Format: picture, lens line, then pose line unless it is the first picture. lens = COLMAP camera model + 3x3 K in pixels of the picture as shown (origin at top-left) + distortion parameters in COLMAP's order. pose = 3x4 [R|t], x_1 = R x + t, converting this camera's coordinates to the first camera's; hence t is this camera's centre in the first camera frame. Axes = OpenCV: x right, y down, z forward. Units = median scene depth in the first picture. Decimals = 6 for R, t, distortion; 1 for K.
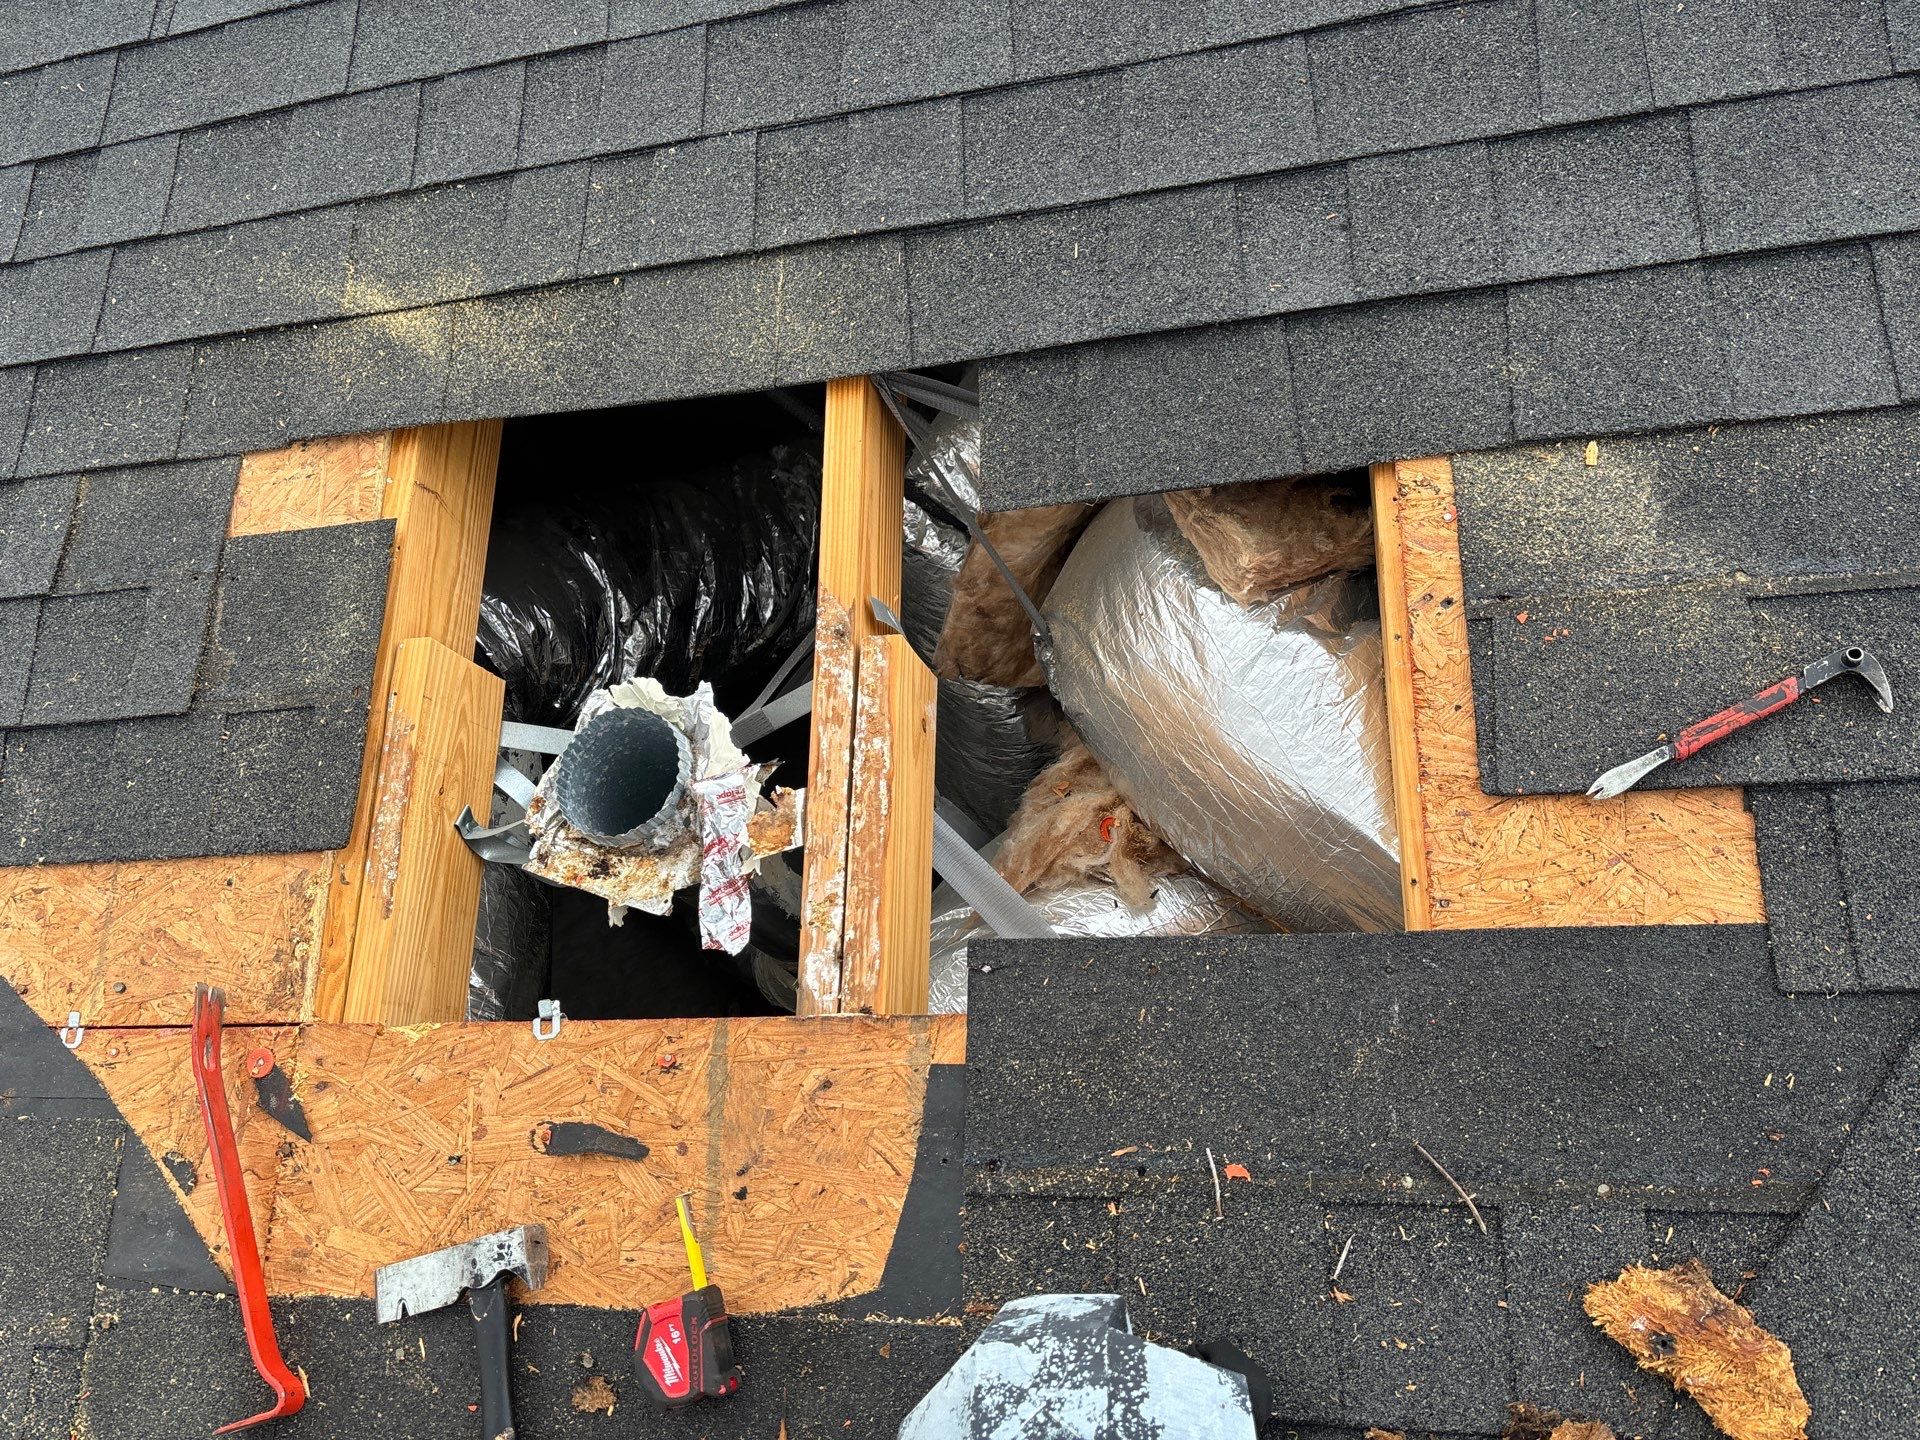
lens RADIAL K [[1487.1, 0, 977.7], [0, 1487.1, 715.4], [0, 0, 1]] dist [0.049052, -0.063373]
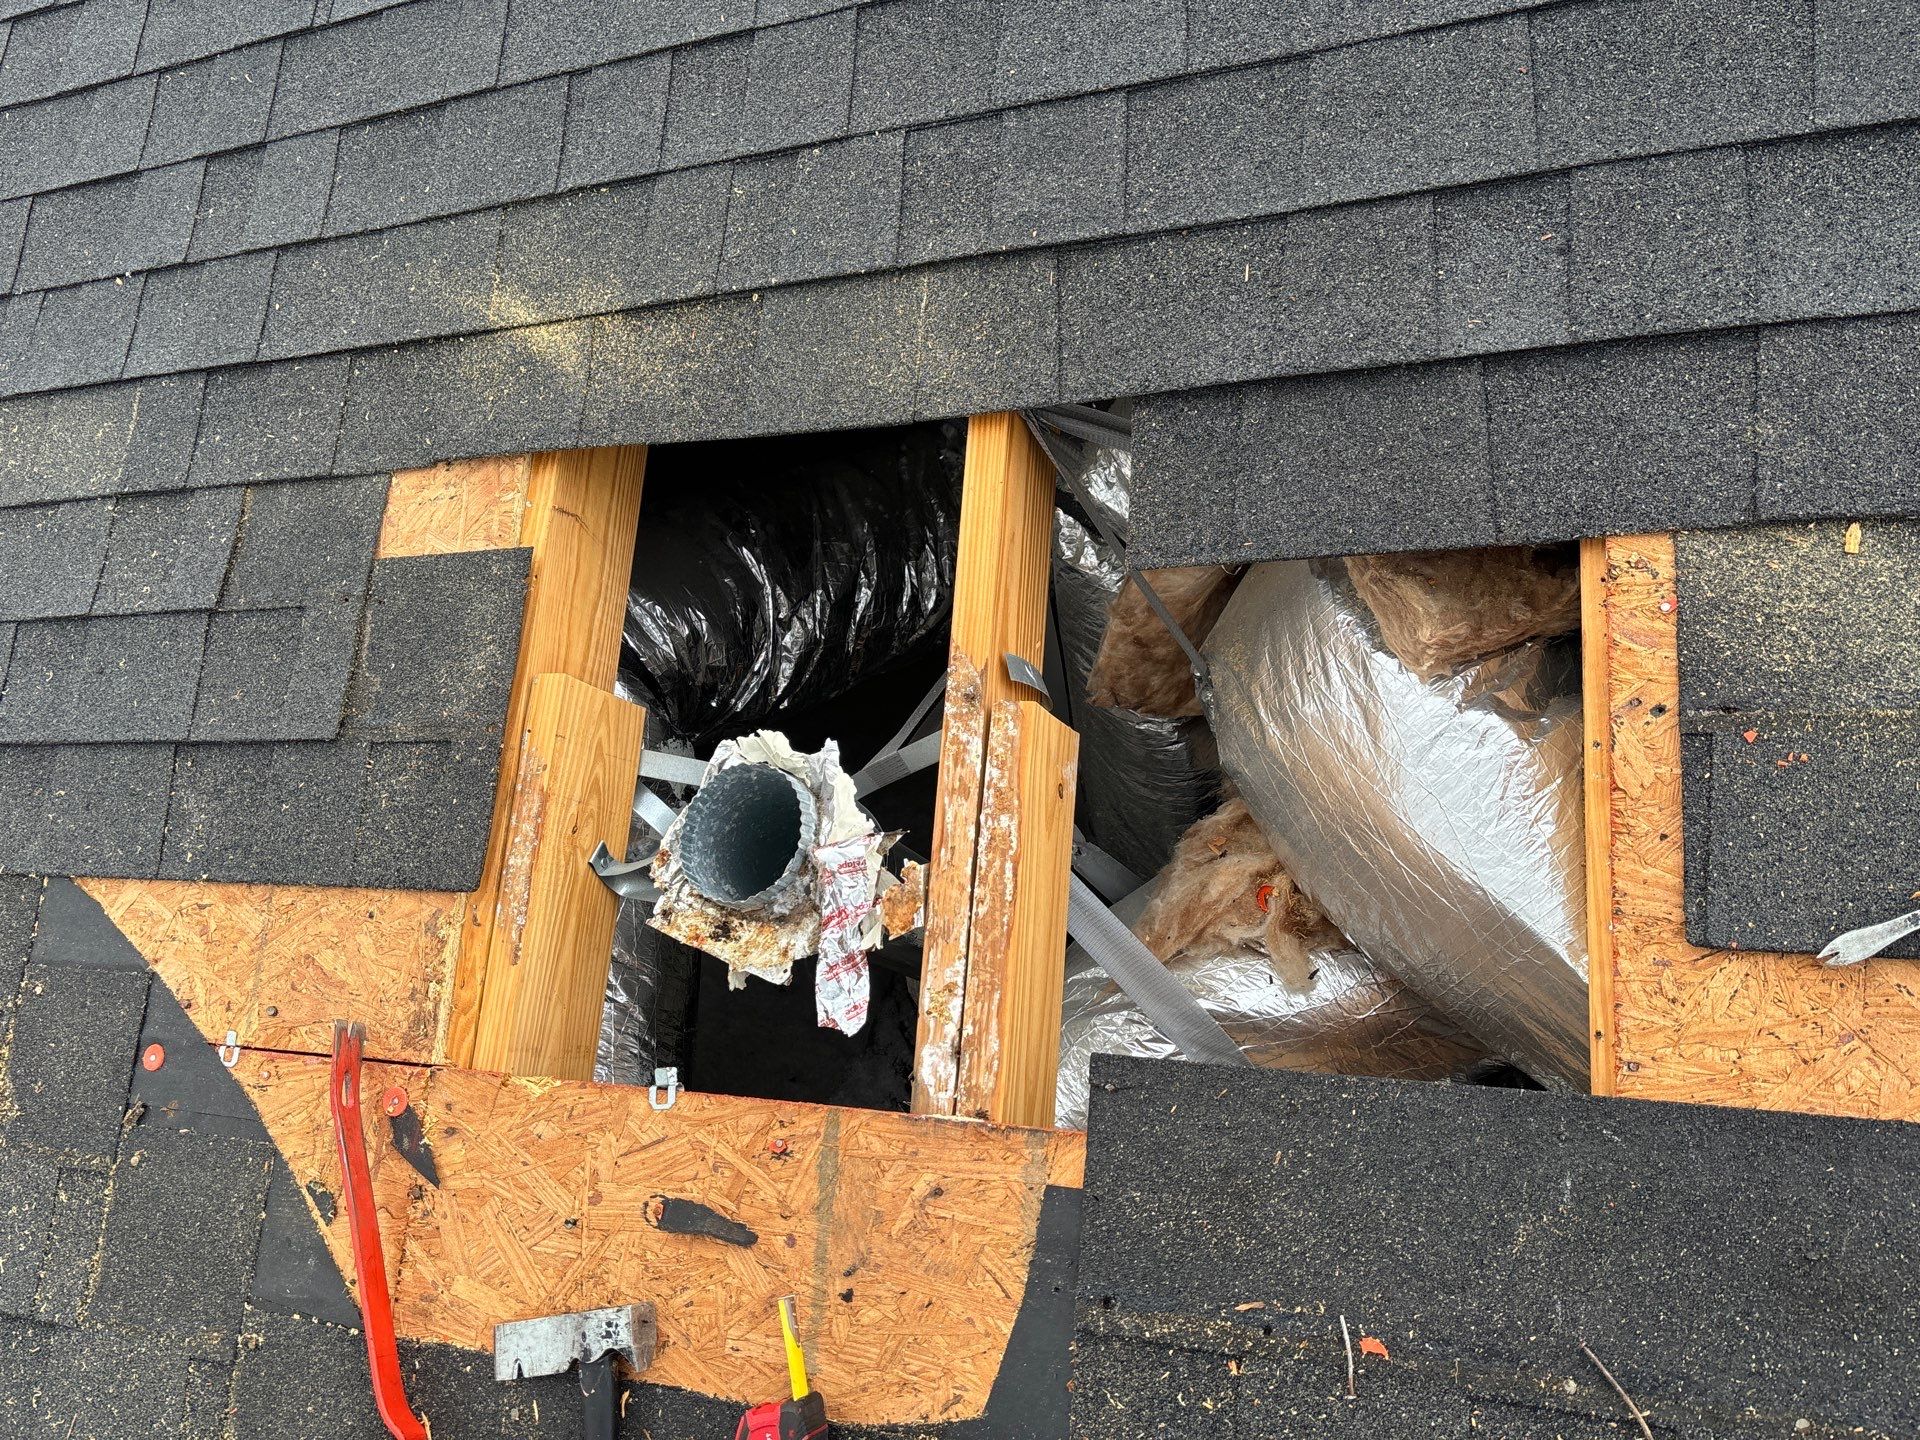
lens RADIAL K [[1487.1, 0, 966.9], [0, 1487.1, 721.5], [0, 0, 1]] dist [0.049052, -0.063373]
pose [[0.988900, 0.034373, -0.144551, 0.040306], [-0.023722, 0.996918, 0.074774, -0.110864], [0.146676, -0.070515, 0.986668, 0.081836]]
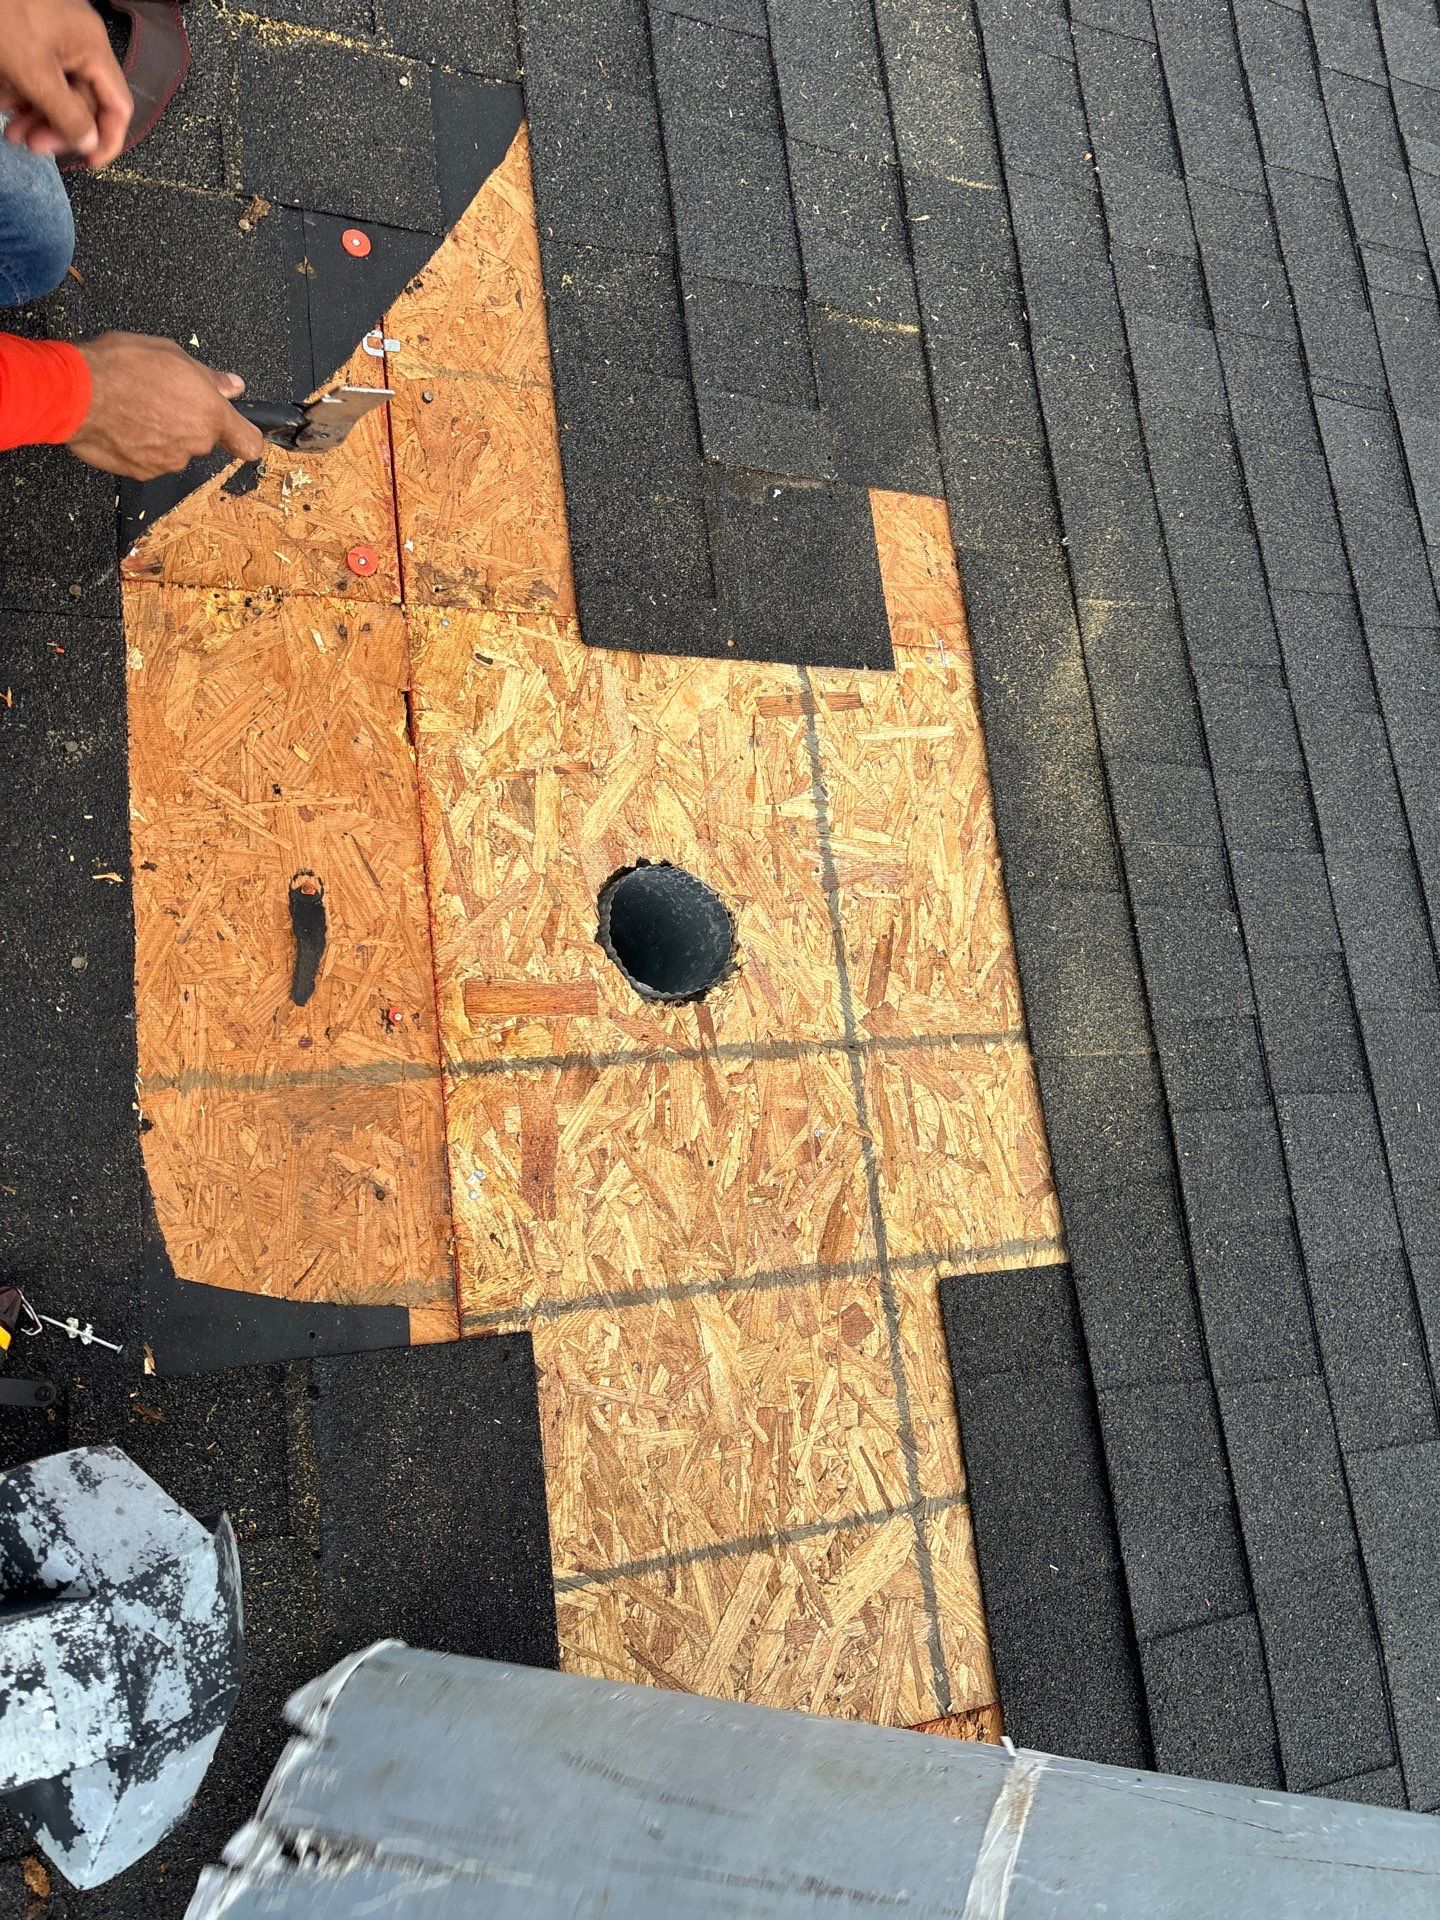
lens RADIAL K [[1487.1, 0, 730.2], [0, 1487.1, 963.0], [0, 0, 1]] dist [0.049052, -0.063373]
pose [[0.014499, 0.998927, 0.043979, -0.267391], [-0.989581, 0.020636, -0.142494, 0.144369], [-0.143248, -0.041454, 0.988818, 0.009644]]
